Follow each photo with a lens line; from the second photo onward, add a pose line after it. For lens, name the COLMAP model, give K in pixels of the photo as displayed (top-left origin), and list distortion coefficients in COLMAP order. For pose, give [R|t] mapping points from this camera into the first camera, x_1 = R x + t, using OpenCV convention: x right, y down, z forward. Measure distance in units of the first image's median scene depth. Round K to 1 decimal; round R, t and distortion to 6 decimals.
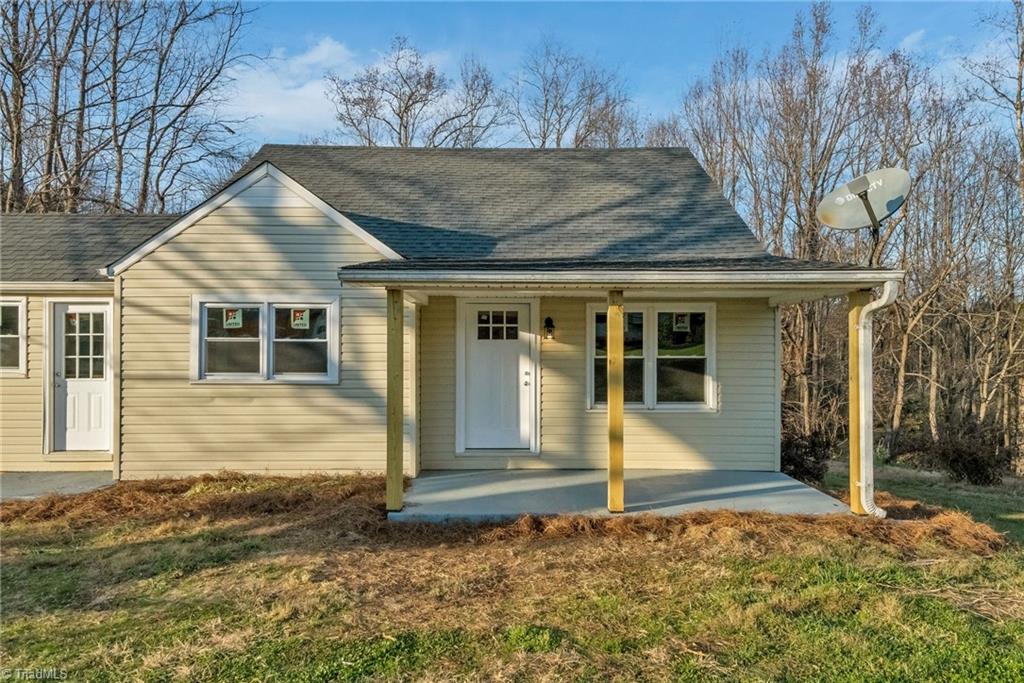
lens RADIAL K [[668.2, 0, 512.0], [0, 668.2, 341.5], [0, 0, 1]] dist [0.024190, -0.000368]
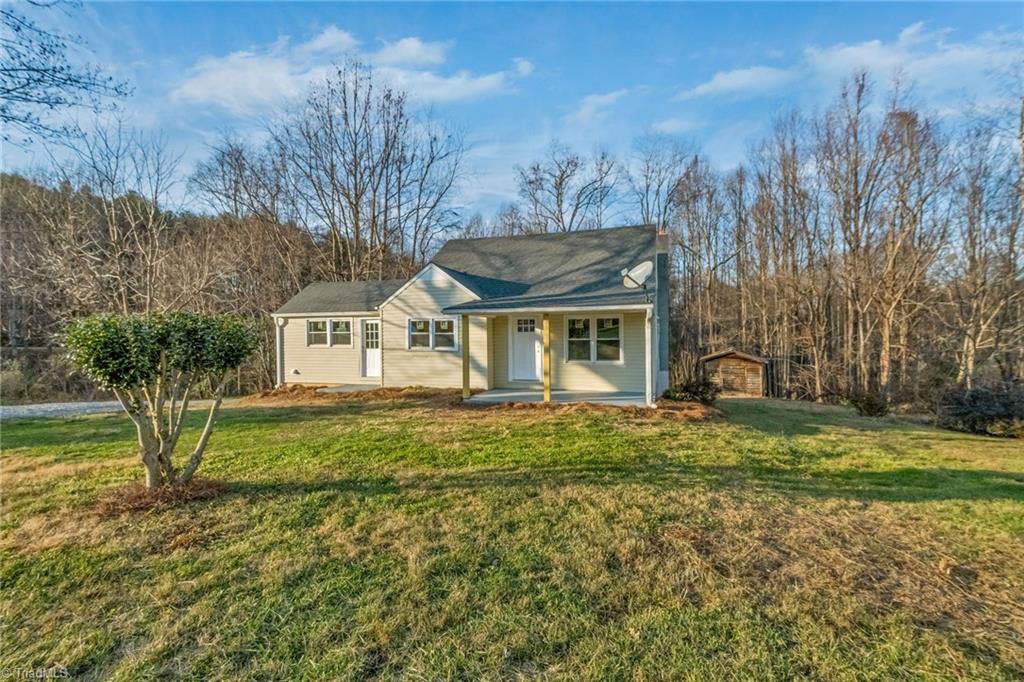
lens RADIAL K [[461.8, 0, 519.4], [0, 461.8, 335.1], [0, 0, 1]] dist [0.029762, -0.017248]
pose [[0.950126, -0.008336, -0.311756, 0.450478], [0.016775, 0.999562, 0.024396, -0.031416], [0.311416, -0.028409, 0.949849, -0.500673]]
